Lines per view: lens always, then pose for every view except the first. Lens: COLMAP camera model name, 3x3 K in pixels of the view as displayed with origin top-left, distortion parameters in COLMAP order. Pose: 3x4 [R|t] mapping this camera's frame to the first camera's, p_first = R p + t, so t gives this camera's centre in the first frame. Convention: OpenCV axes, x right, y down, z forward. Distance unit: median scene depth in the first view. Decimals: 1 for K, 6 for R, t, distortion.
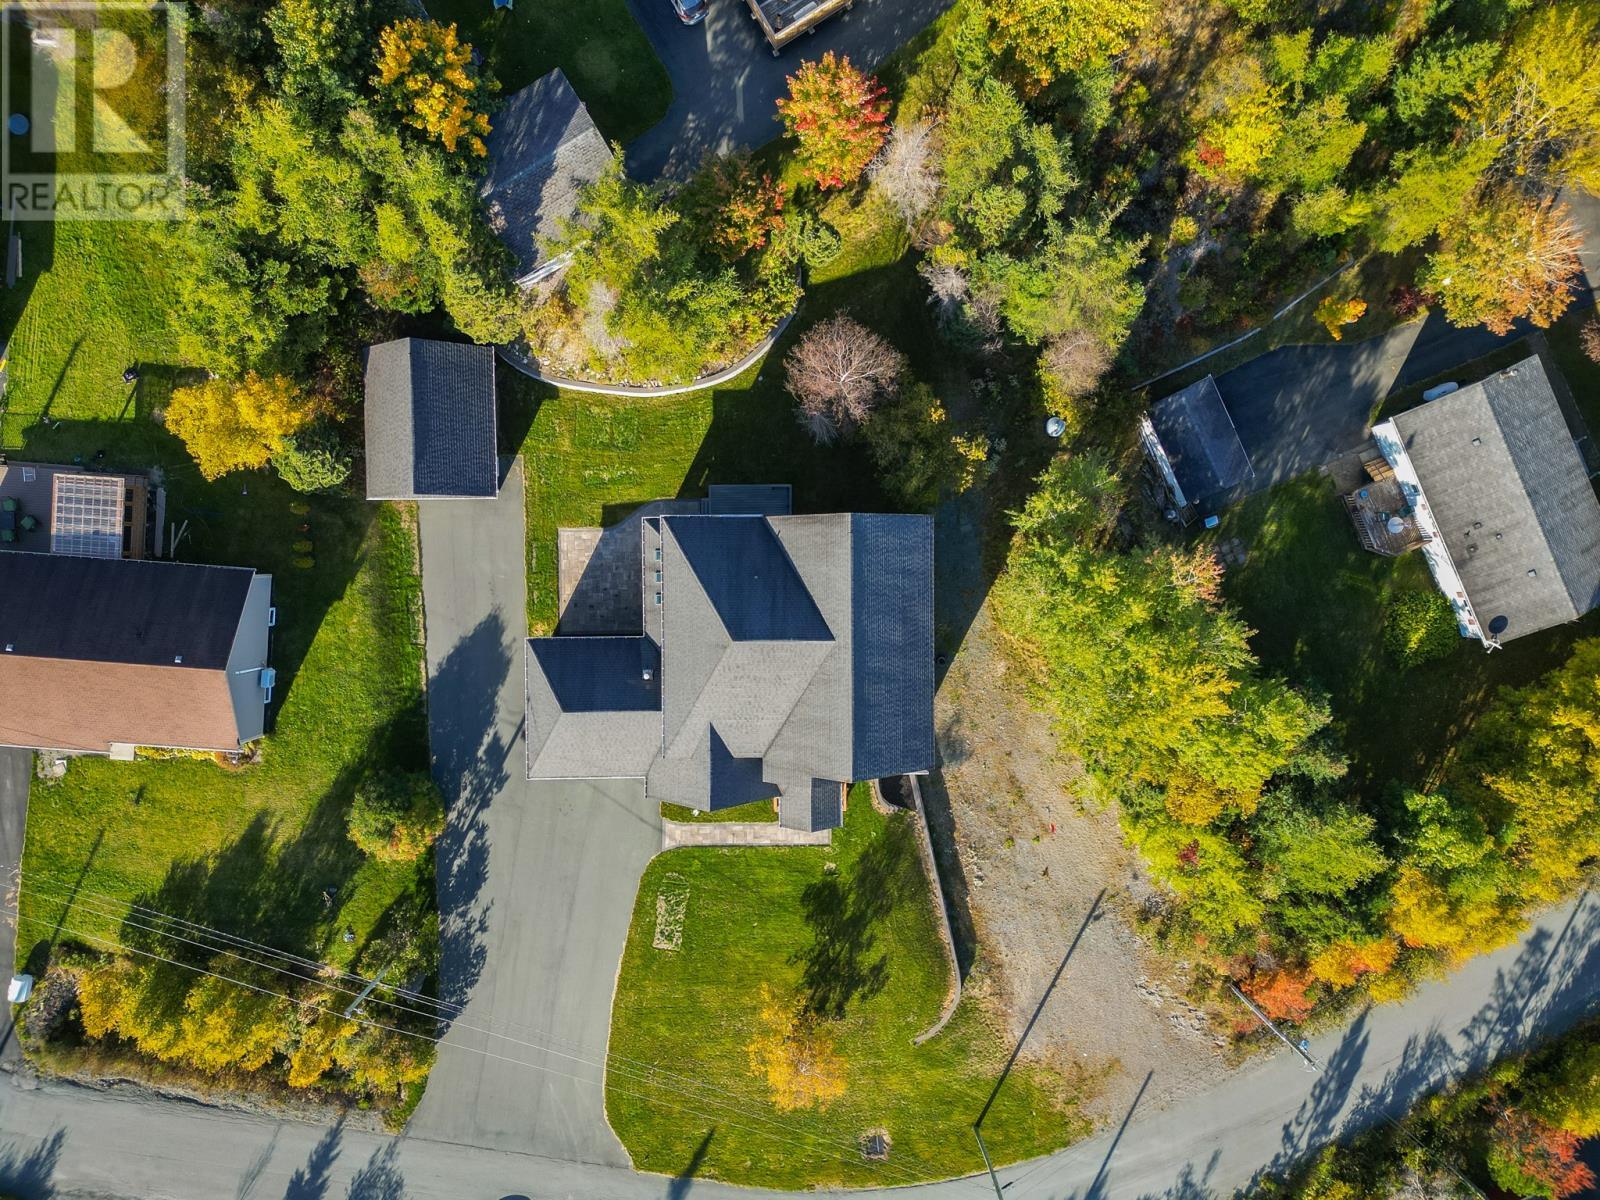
lens RADIAL K [[1116.9, 0, 800.0], [0, 1116.9, 600.0], [0, 0, 1]] dist [0.085753, -0.099666]
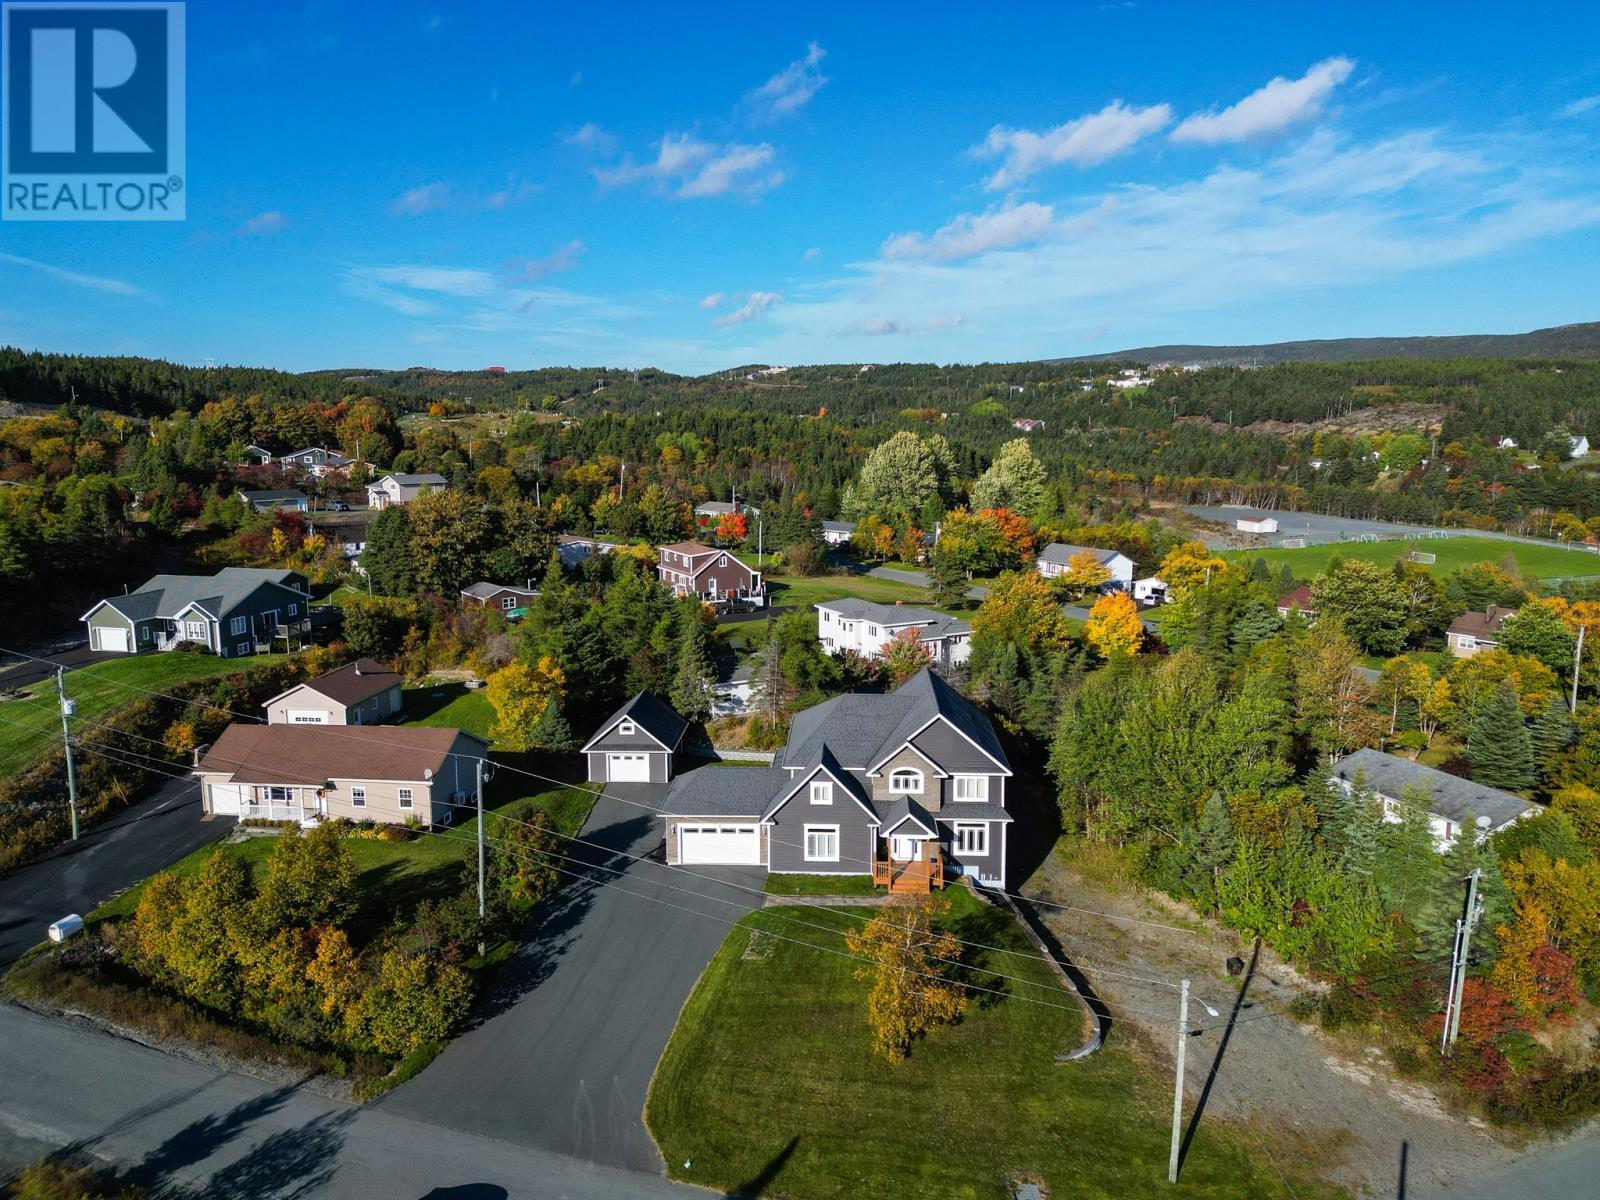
lens RADIAL K [[1116.9, 0, 800.0], [0, 1116.9, 600.0], [0, 0, 1]] dist [0.085753, -0.099666]
pose [[0.998146, 0.003777, -0.060745, -0.028832], [-0.060725, 0.128635, -0.989831, 1.159295], [0.004075, 0.991685, 0.128626, 0.591287]]
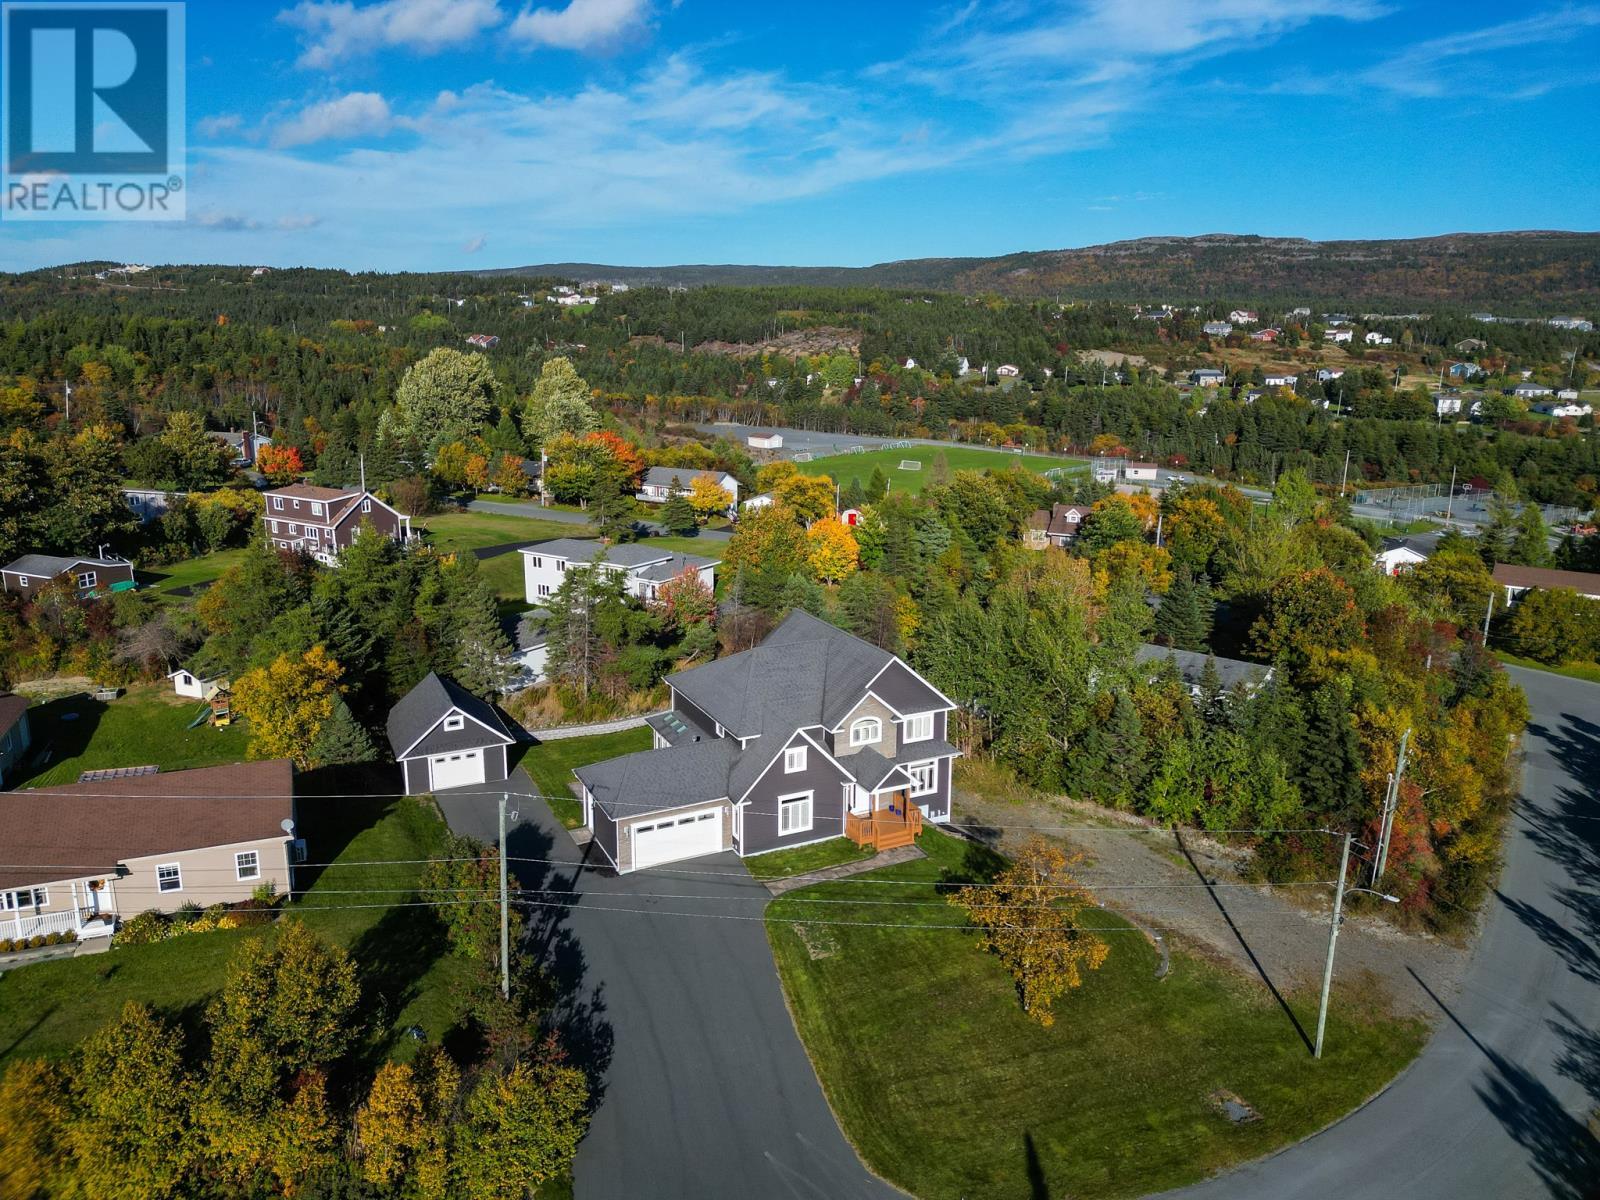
lens RADIAL K [[1116.9, 0, 800.0], [0, 1116.9, 600.0], [0, 0, 1]] dist [0.085753, -0.099666]
pose [[0.898669, -0.095908, 0.428013, -0.453717], [0.438547, 0.177895, -0.880925, 0.957197], [0.008346, 0.979365, 0.201929, 0.582731]]
